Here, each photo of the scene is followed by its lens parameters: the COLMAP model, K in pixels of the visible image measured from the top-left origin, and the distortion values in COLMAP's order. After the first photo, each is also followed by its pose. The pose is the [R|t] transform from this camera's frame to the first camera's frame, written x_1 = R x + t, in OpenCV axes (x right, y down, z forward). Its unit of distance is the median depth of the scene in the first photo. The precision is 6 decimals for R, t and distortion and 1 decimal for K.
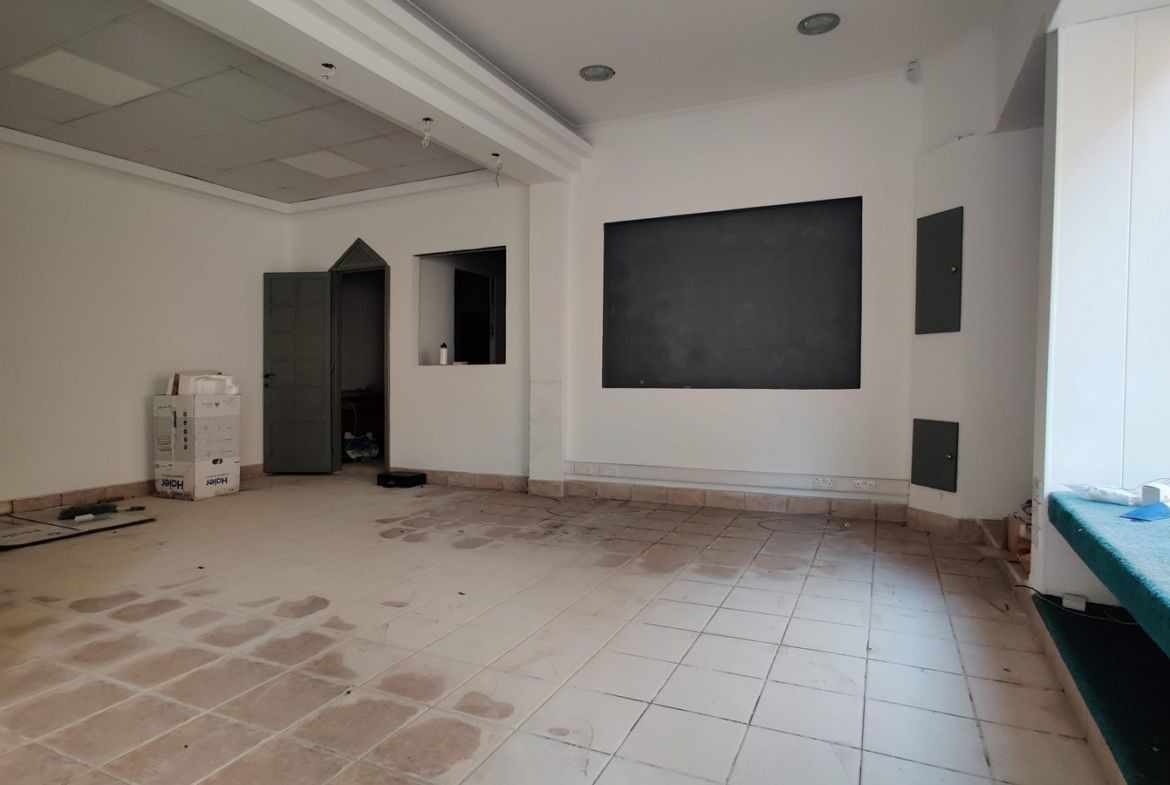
lens RADIAL K [[606.7, 0, 585.0], [0, 606.7, 392.5], [0, 0, 1]] dist [-0.068930, 0.073919]
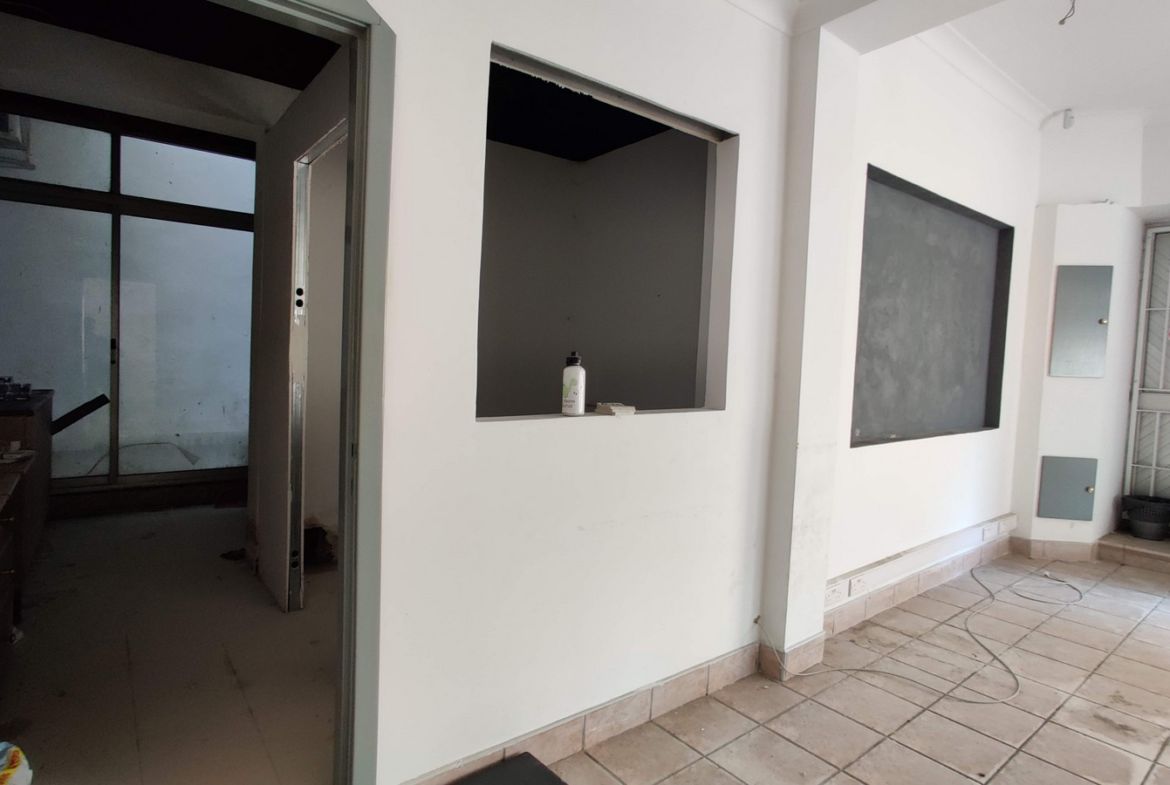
lens RADIAL K [[631.6, 0, 585.0], [0, 631.6, 392.5], [0, 0, 1]] dist [-0.002005, -0.000044]
pose [[0.456301, -0.038562, 0.888990, -0.624878], [-0.019982, 0.998365, 0.053563, -0.087361], [-0.889601, -0.042205, 0.454784, 0.955784]]
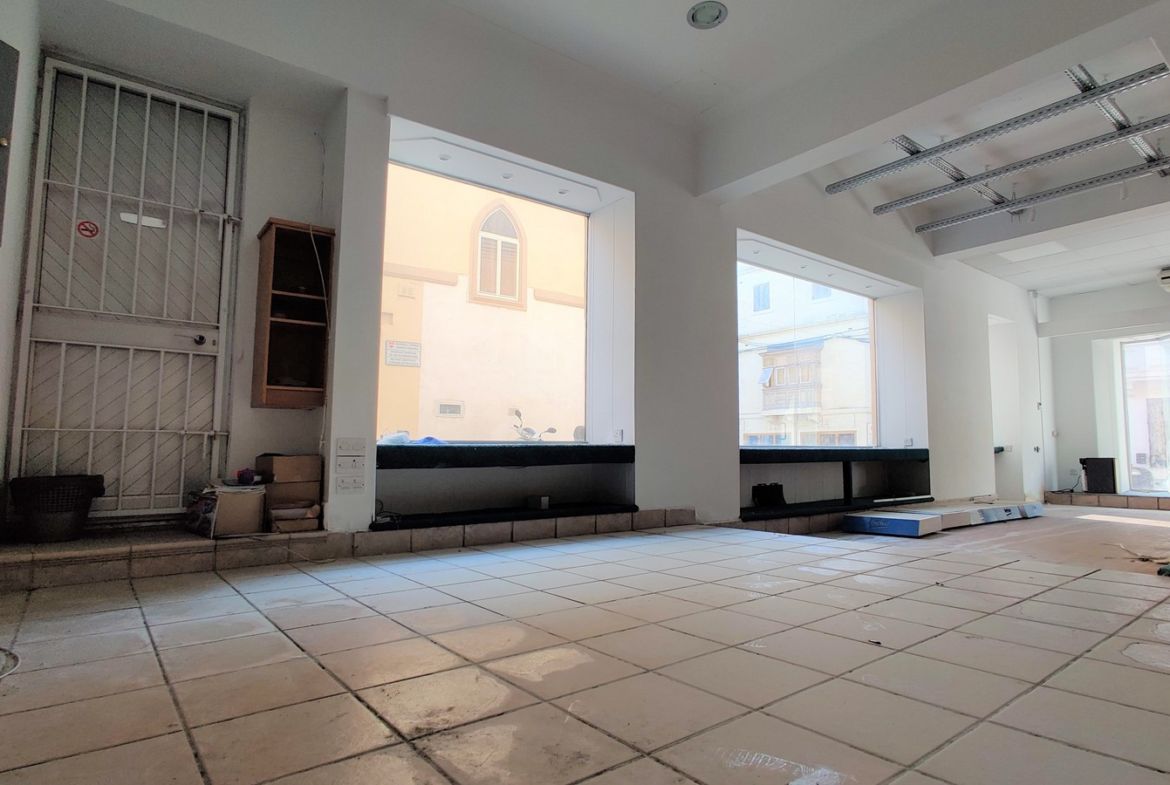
lens RADIAL K [[631.6, 0, 585.0], [0, 631.6, 392.5], [0, 0, 1]] dist [-0.002005, -0.000044]
pose [[-0.887564, 0.044415, 0.458539, -0.141517], [0.008198, 0.996707, -0.080675, 0.069119], [-0.460612, -0.067845, -0.885005, 0.924892]]
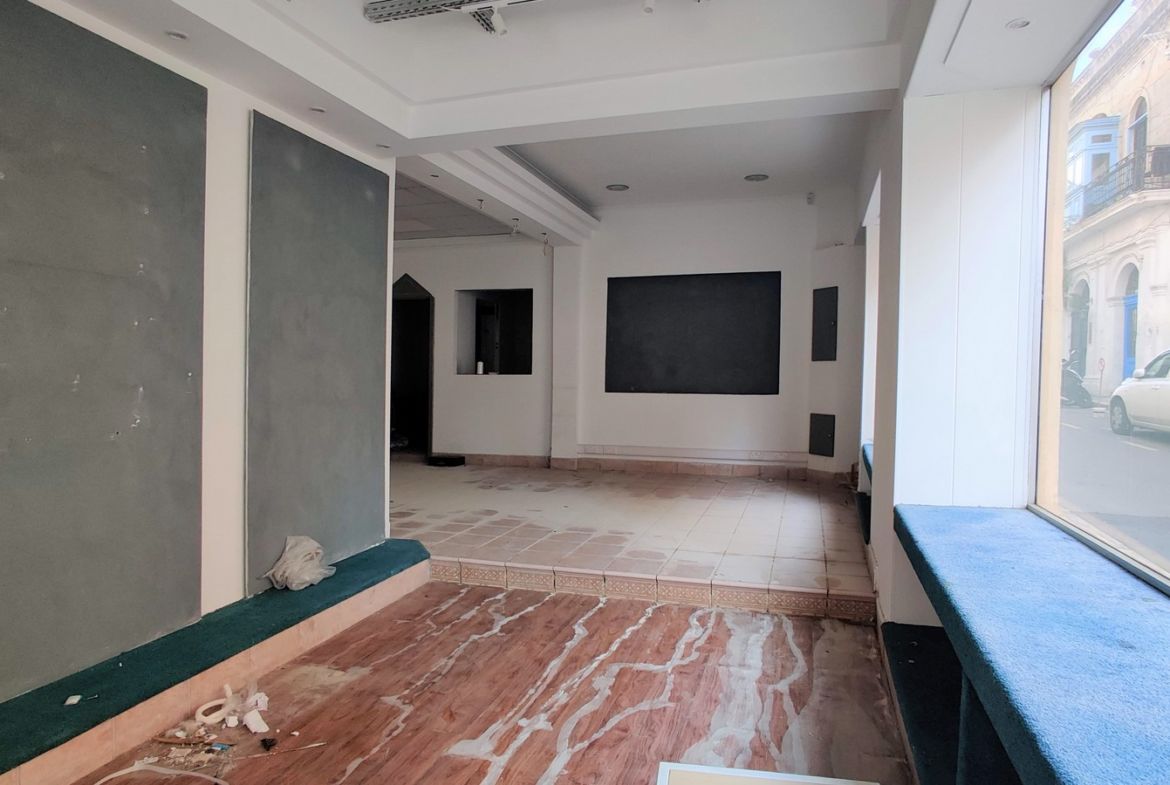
lens RADIAL K [[631.6, 0, 585.0], [0, 631.6, 392.5], [0, 0, 1]] dist [-0.002005, -0.000044]
pose [[0.991092, 0.008695, 0.132895, -0.217078], [-0.007652, 0.999936, -0.008354, 0.004992], [-0.132959, 0.007263, 0.991095, -0.471961]]
